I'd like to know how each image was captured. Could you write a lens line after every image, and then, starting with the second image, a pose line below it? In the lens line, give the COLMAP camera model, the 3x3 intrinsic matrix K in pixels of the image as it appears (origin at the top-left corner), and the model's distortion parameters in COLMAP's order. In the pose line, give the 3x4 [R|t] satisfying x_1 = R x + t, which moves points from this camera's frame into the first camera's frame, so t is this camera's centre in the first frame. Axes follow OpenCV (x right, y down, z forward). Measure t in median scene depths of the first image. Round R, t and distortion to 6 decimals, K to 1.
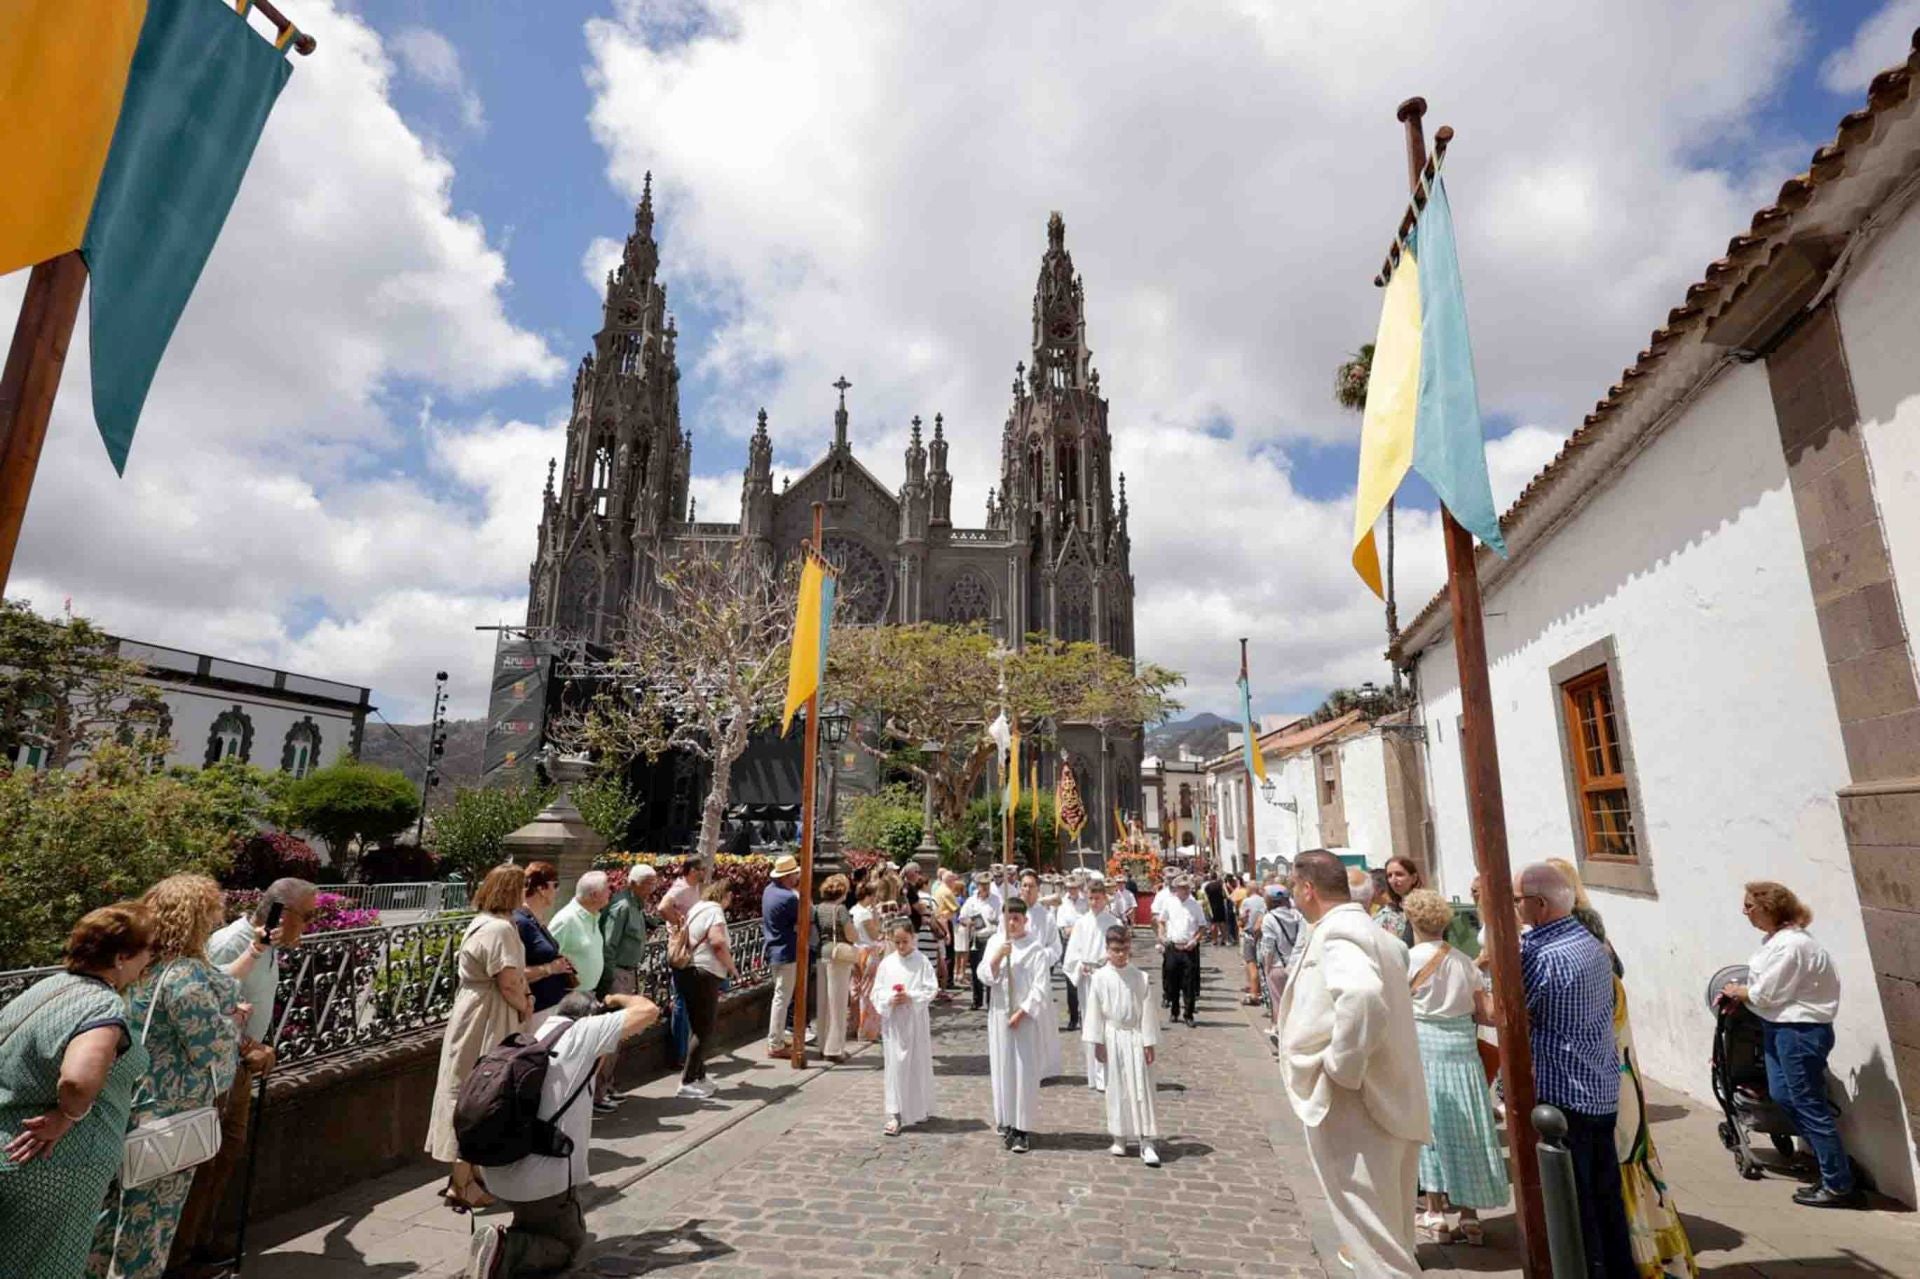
lens RADIAL K [[878.9, 0, 955.5], [0, 878.9, 630.6], [0, 0, 1]] dist [0.002428, 0.000250]
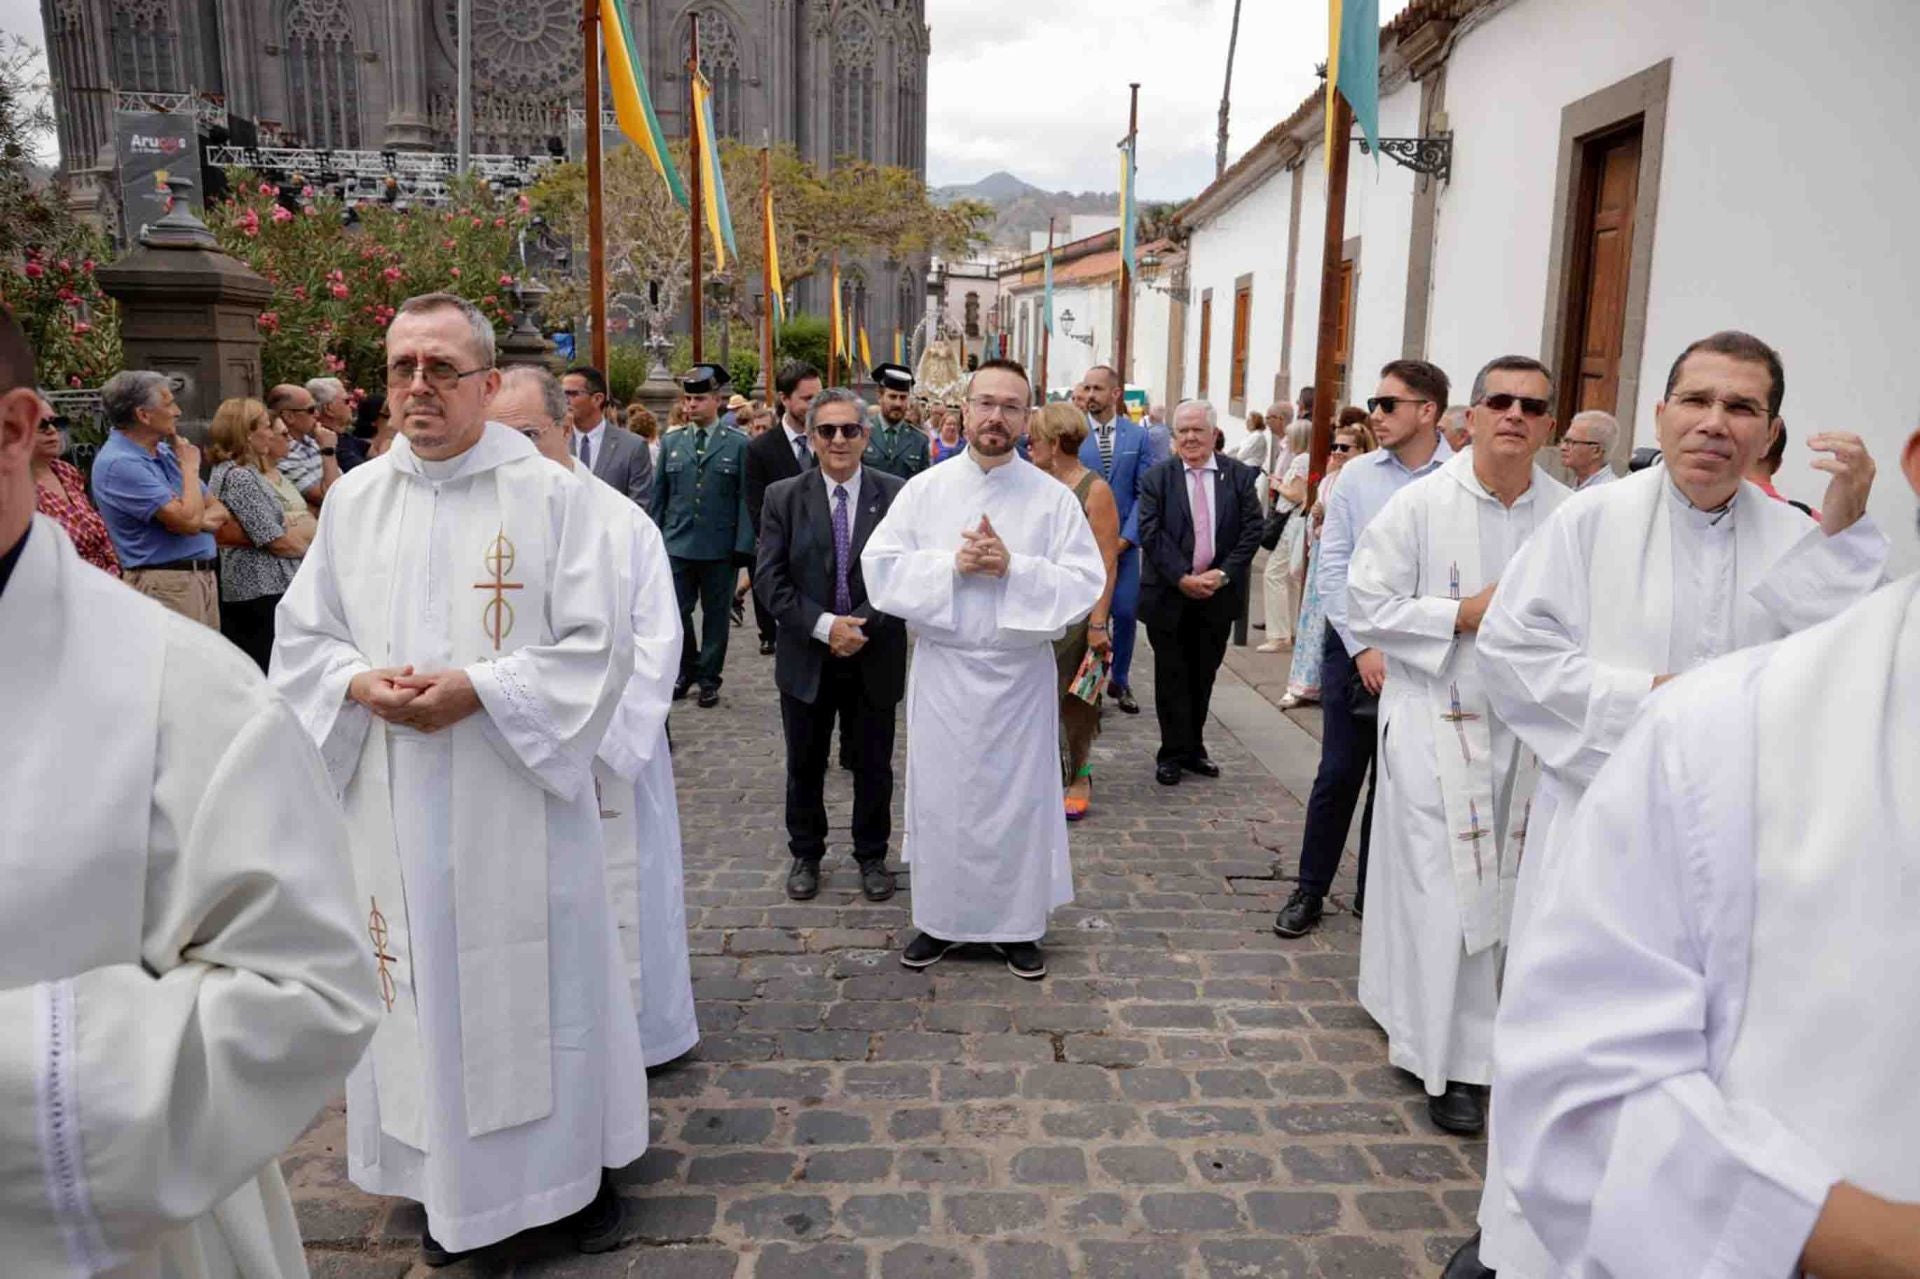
lens RADIAL K [[1367.7, 0, 974.0], [0, 1367.7, 625.8], [0, 0, 1]] dist [-0.048345, -0.000057]
pose [[0.965856, -0.043137, 0.255461, -0.170014], [-0.067152, 0.910661, 0.407662, -0.144477], [-0.250224, -0.410897, 0.876671, -0.516559]]
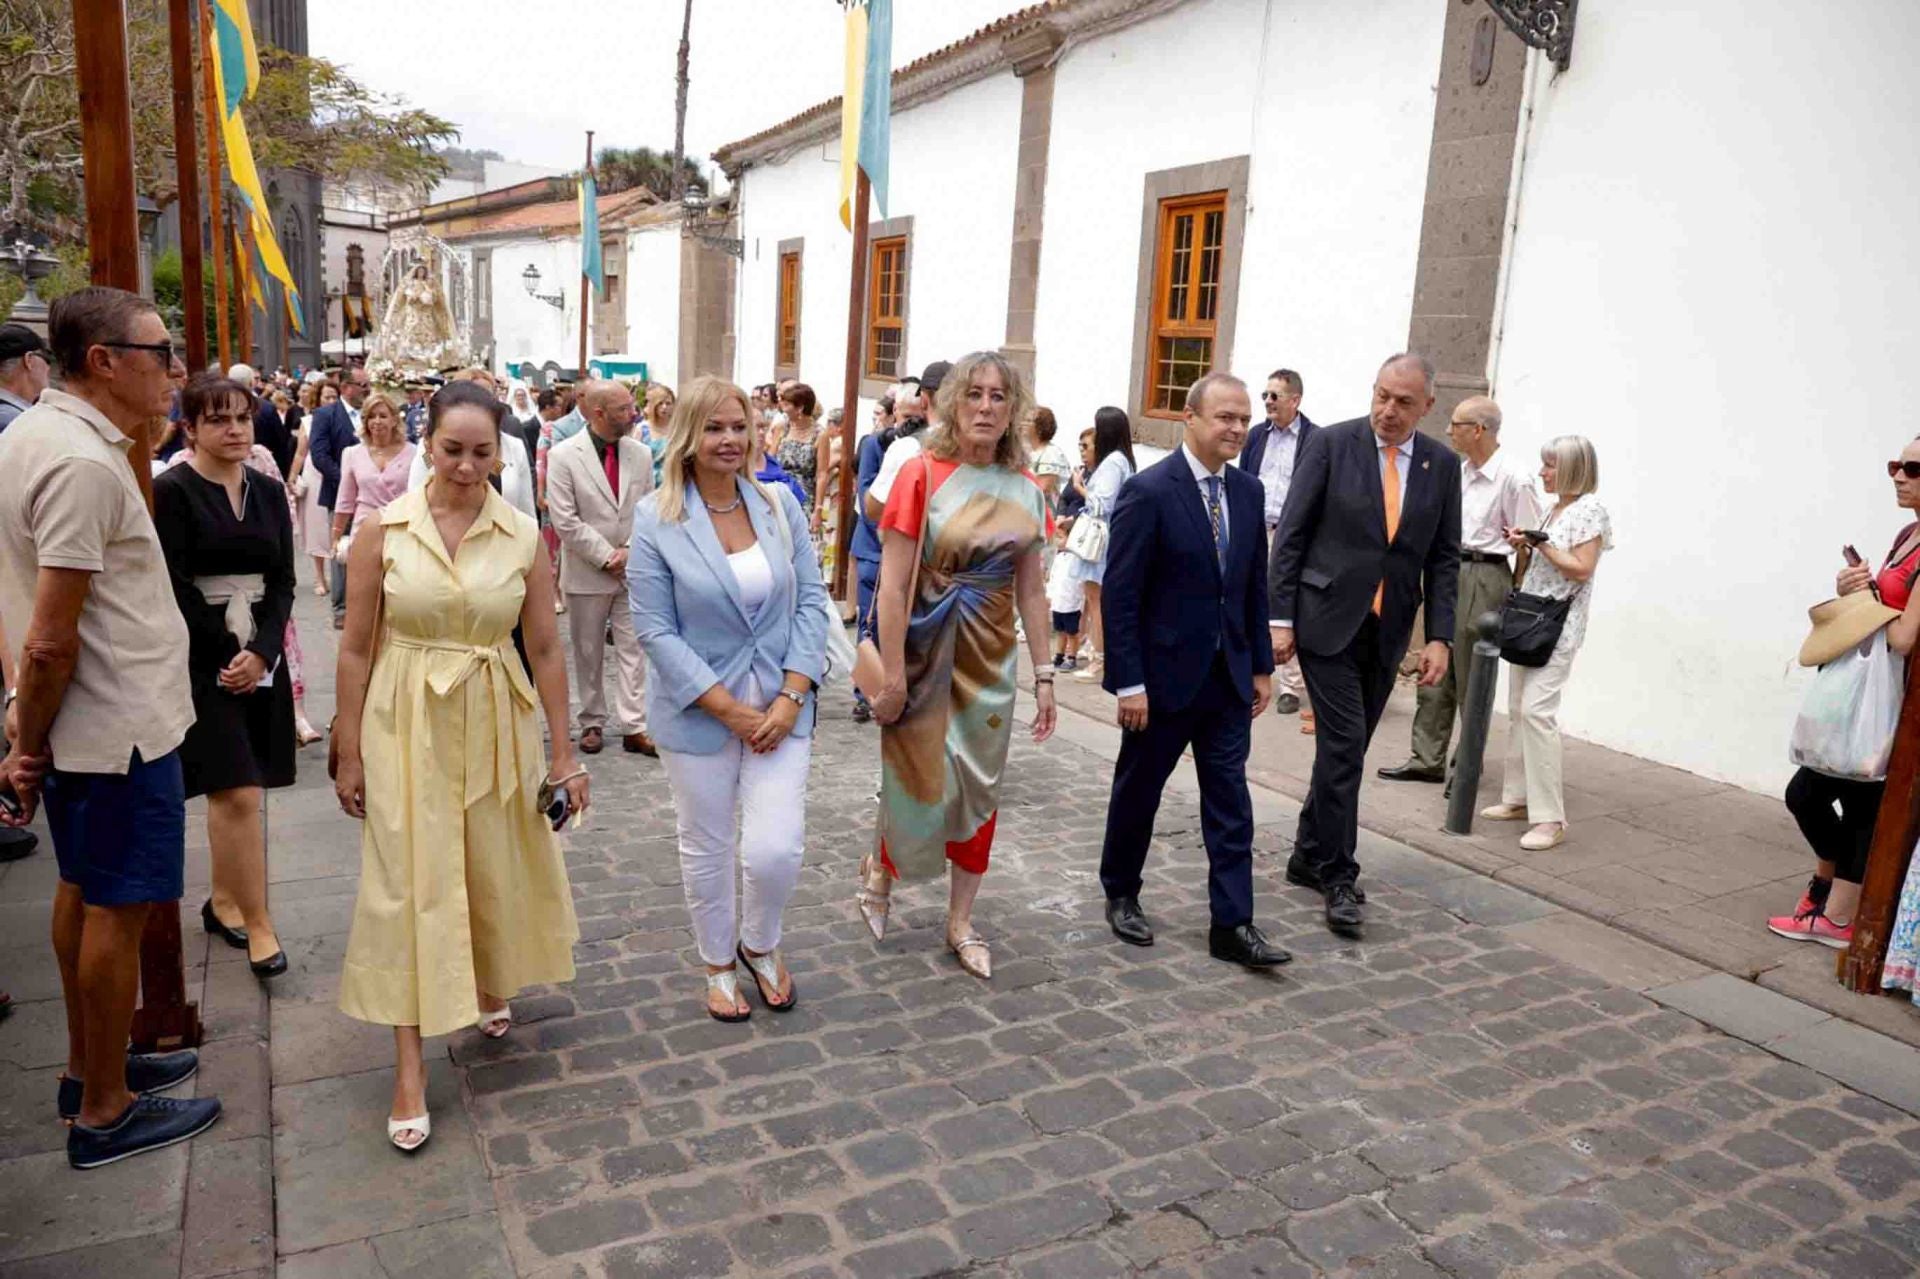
lens RADIAL K [[1326.5, 0, 980.1], [0, 1326.5, 650.6], [0, 0, 1]] dist [-0.081522, 0.062445]
pose [[0.748139, -0.112019, 0.654018, -0.192827], [-0.199780, 0.901885, 0.383004, -0.063916], [-0.632752, -0.417200, 0.652356, -0.221954]]
